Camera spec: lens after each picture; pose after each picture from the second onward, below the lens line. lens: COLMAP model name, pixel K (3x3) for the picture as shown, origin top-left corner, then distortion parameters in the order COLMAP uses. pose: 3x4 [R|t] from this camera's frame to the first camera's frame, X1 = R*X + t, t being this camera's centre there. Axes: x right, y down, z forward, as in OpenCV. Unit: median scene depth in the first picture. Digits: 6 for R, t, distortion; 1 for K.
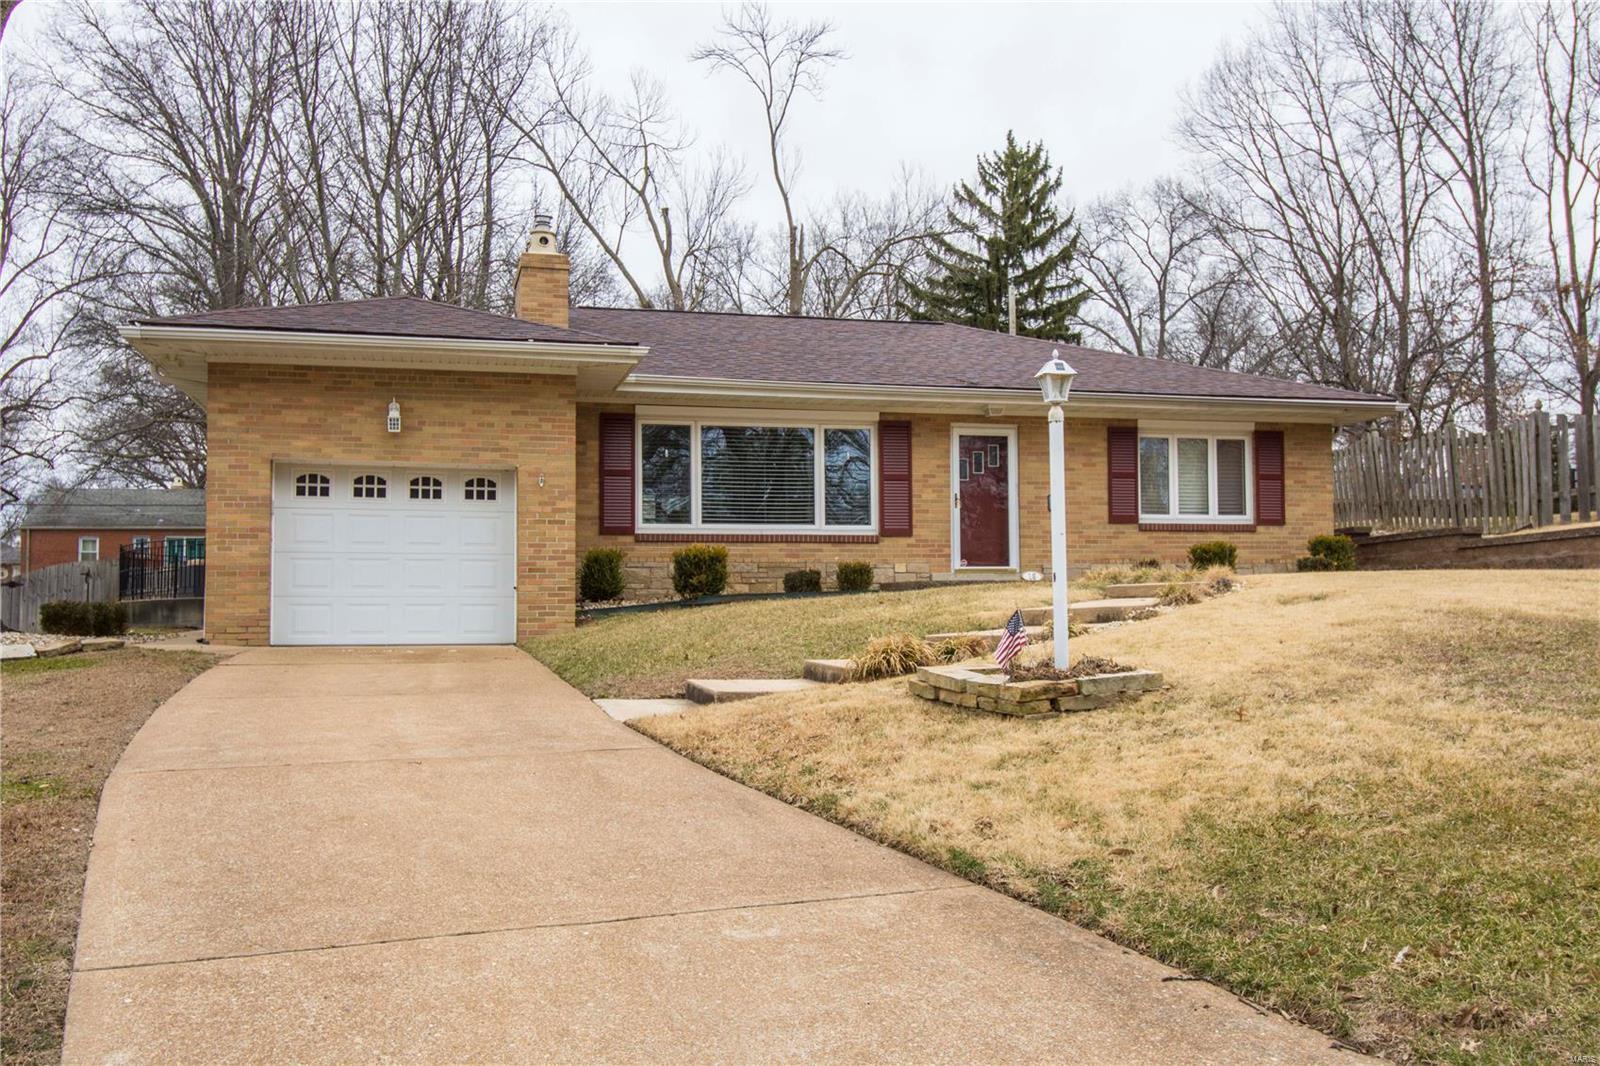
lens RADIAL K [[1476.9, 0, 801.2], [0, 1476.9, 535.7], [0, 0, 1]] dist [0.075819, -0.083584]
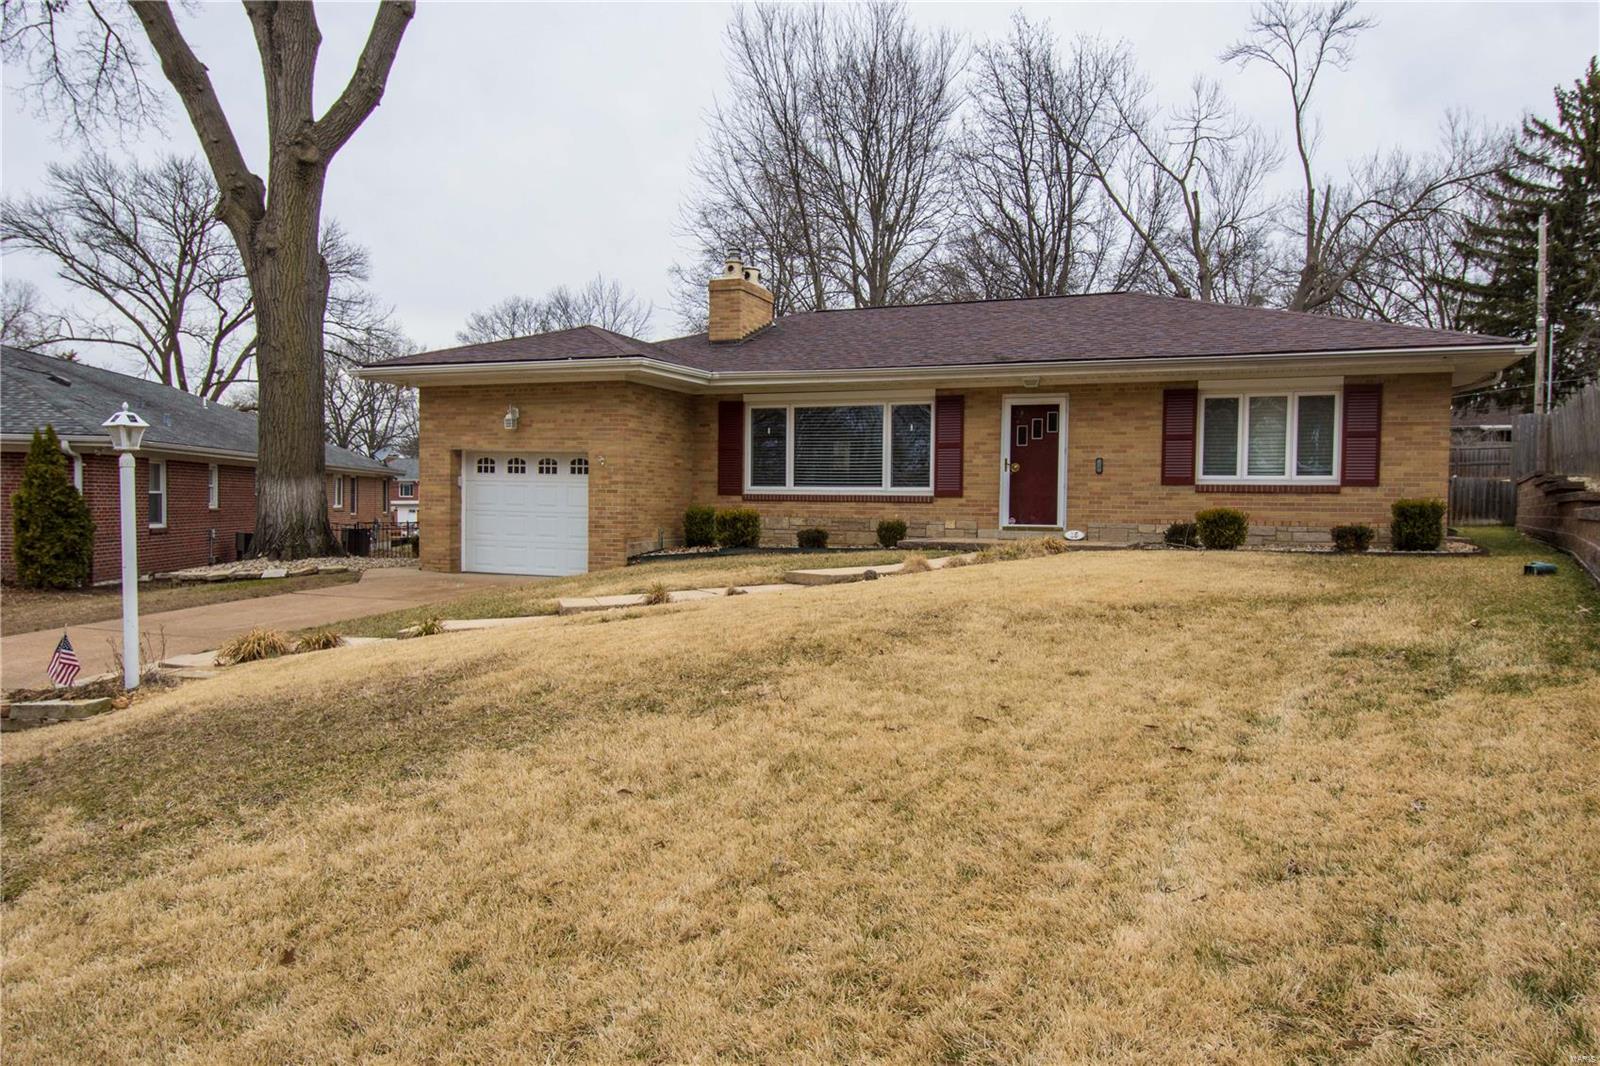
lens RADIAL K [[1038.4, 0, 805.8], [0, 1038.4, 528.4], [0, 0, 1]] dist [0.062097, -0.055513]
pose [[0.812331, 0.031841, -0.582327, 0.418581], [0.012876, 0.997286, 0.072491, -0.033039], [0.583055, -0.066385, 0.809716, 0.261808]]
